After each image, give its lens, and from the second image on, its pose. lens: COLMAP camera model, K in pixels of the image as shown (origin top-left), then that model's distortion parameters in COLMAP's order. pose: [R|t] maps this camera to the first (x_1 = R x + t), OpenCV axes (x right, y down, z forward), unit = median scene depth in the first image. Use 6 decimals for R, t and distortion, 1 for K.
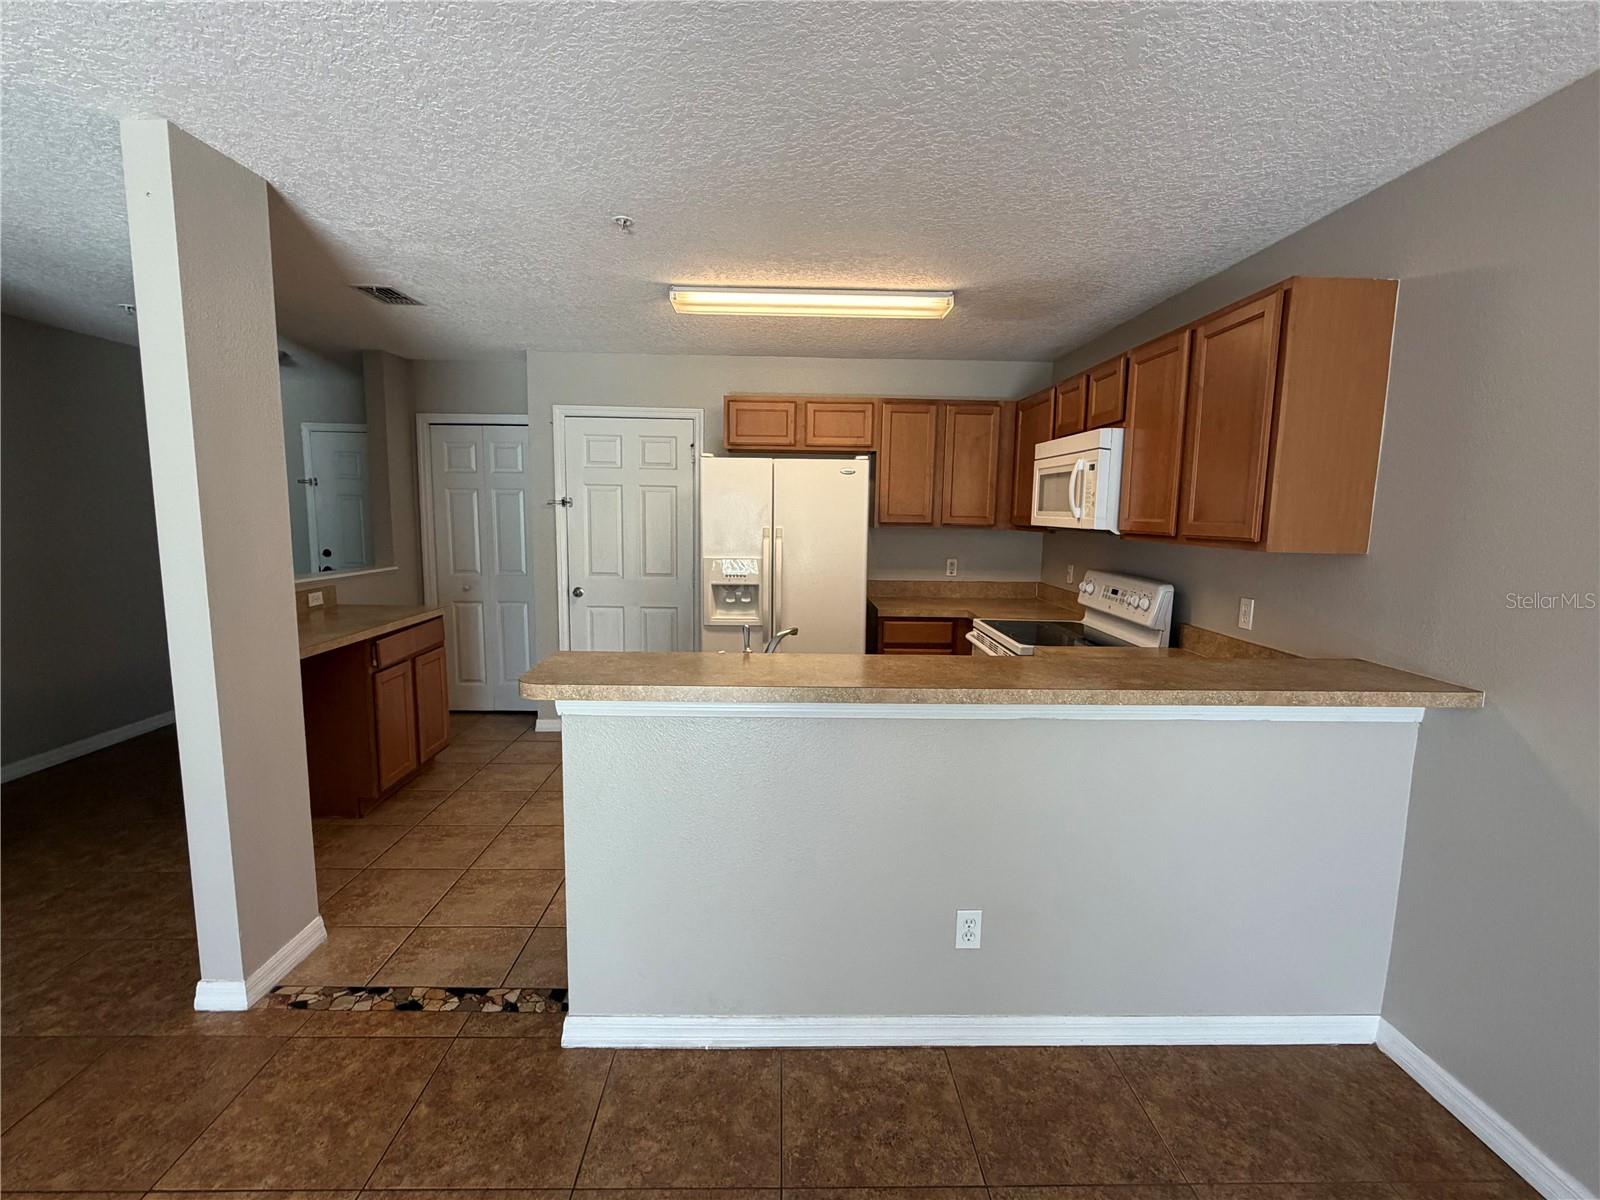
lens RADIAL K [[722.0, 0, 797.0], [0, 722.0, 598.7], [0, 0, 1]] dist [0.001976, -0.000783]
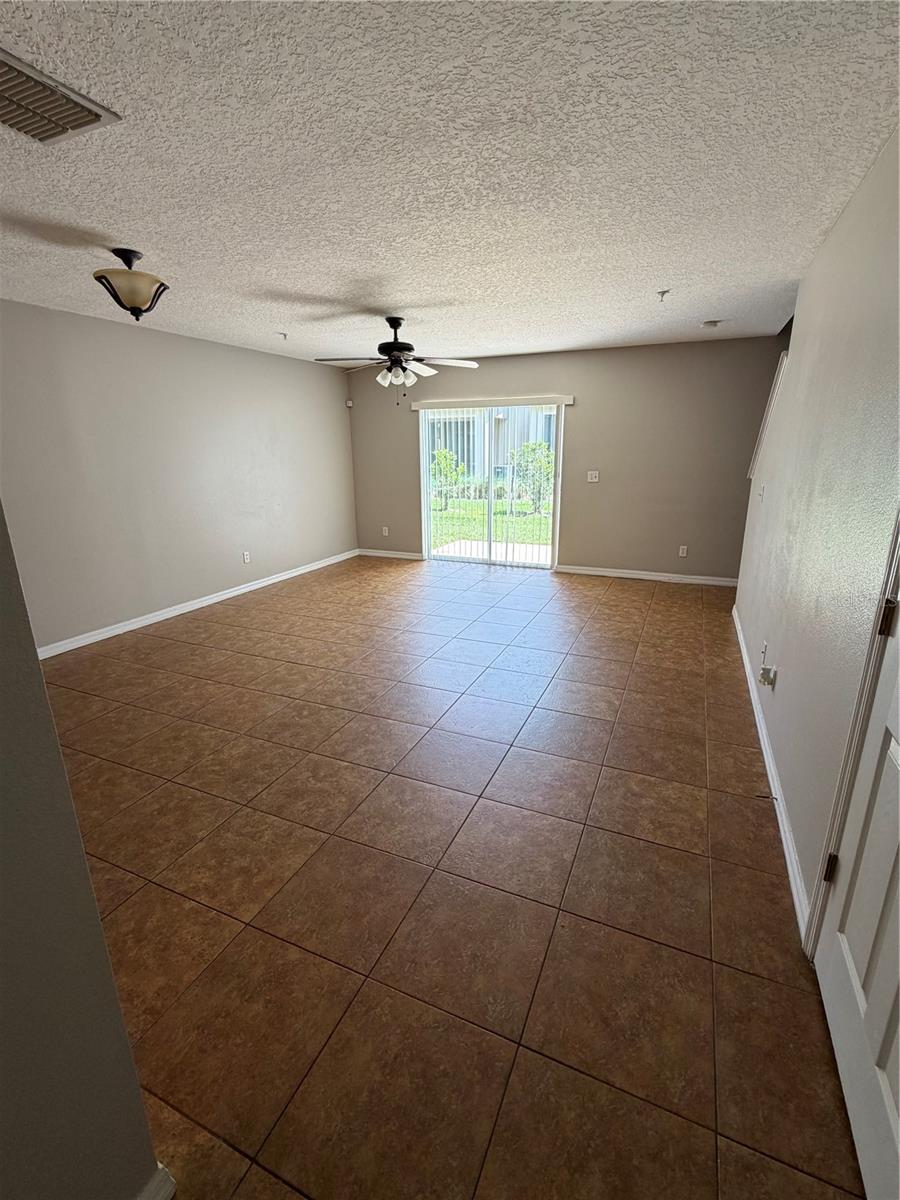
lens RADIAL K [[539.3, 0, 450.0], [0, 539.3, 600.0], [0, 0, 1]] dist [0.009652, -0.000066]
pose [[-0.905609, -0.123160, 0.405837, -0.817117], [0.049927, 0.919295, 0.390390, -0.108450], [-0.421164, 0.373804, -0.826373, 0.742527]]
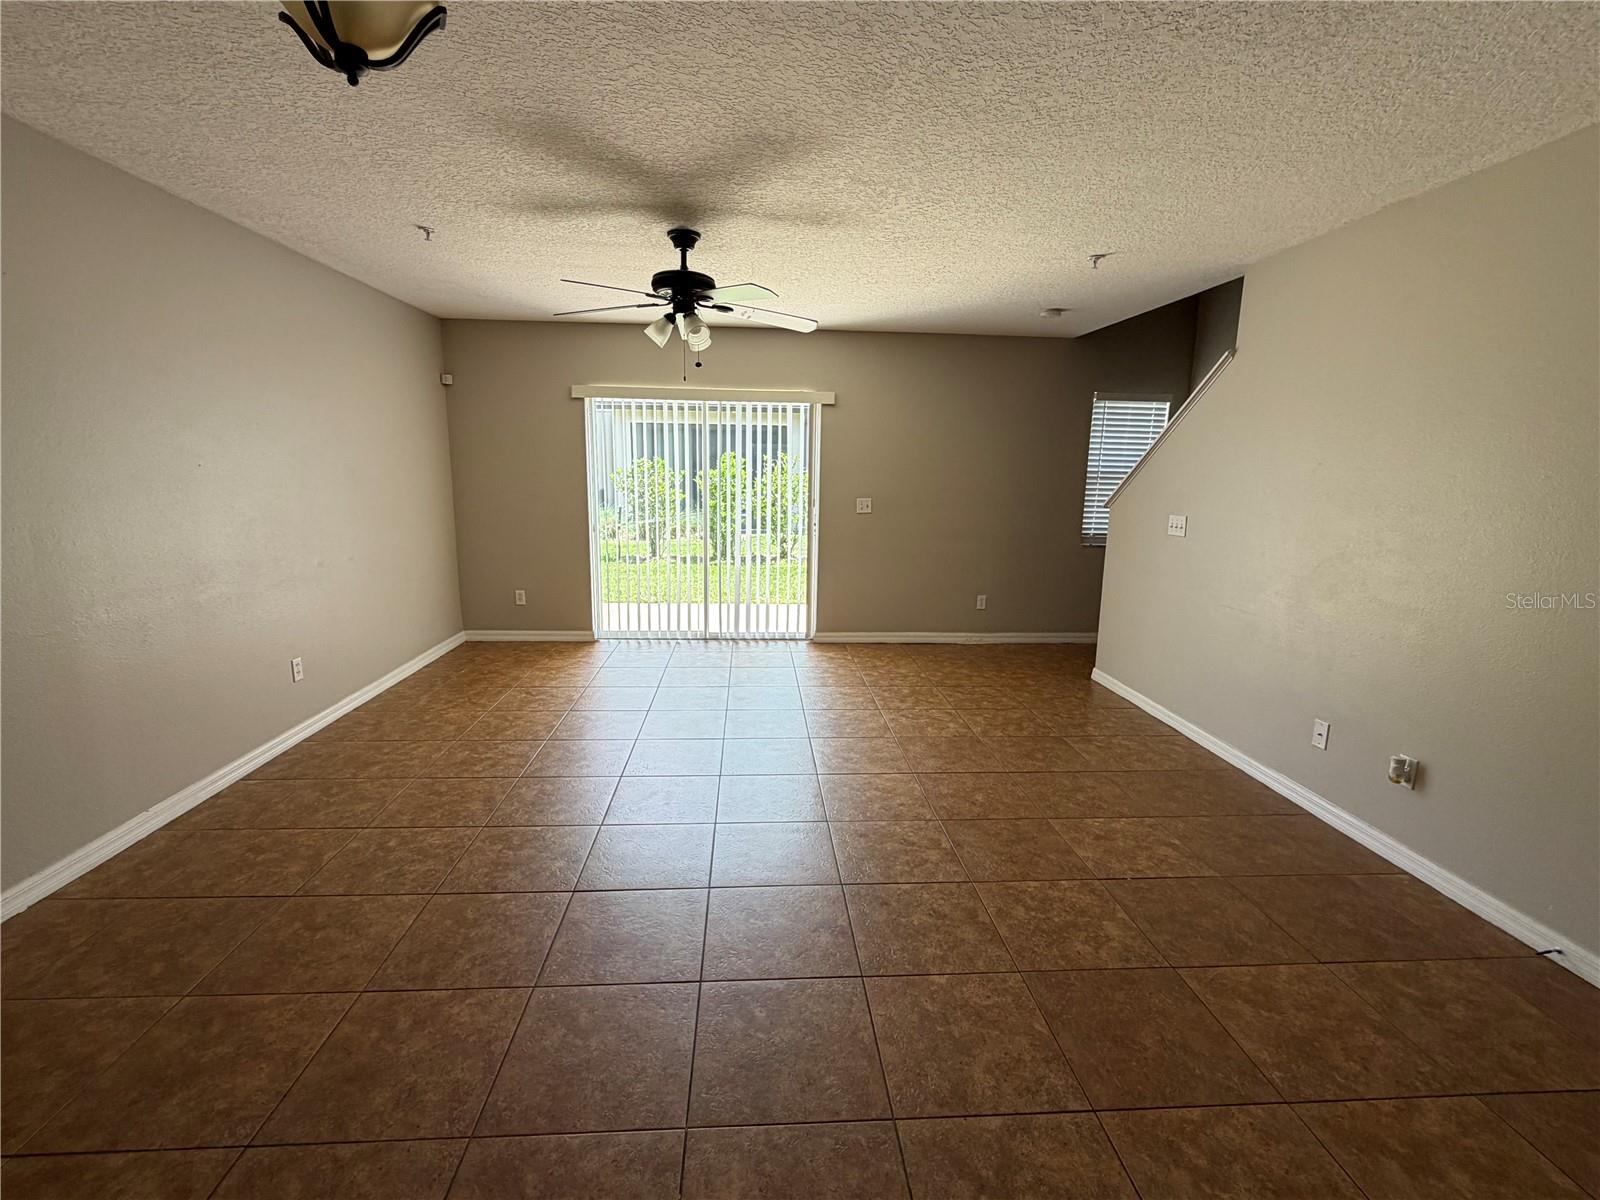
lens RADIAL K [[719.1, 0, 798.3], [0, 719.1, 606.2], [0, 0, 1]] dist [-0.000112, -0.000171]
pose [[-0.998538, -0.023851, -0.048515, -0.192430], [-0.037767, 0.949873, 0.310348, -0.052791], [0.038681, 0.311726, -0.949384, 0.575986]]
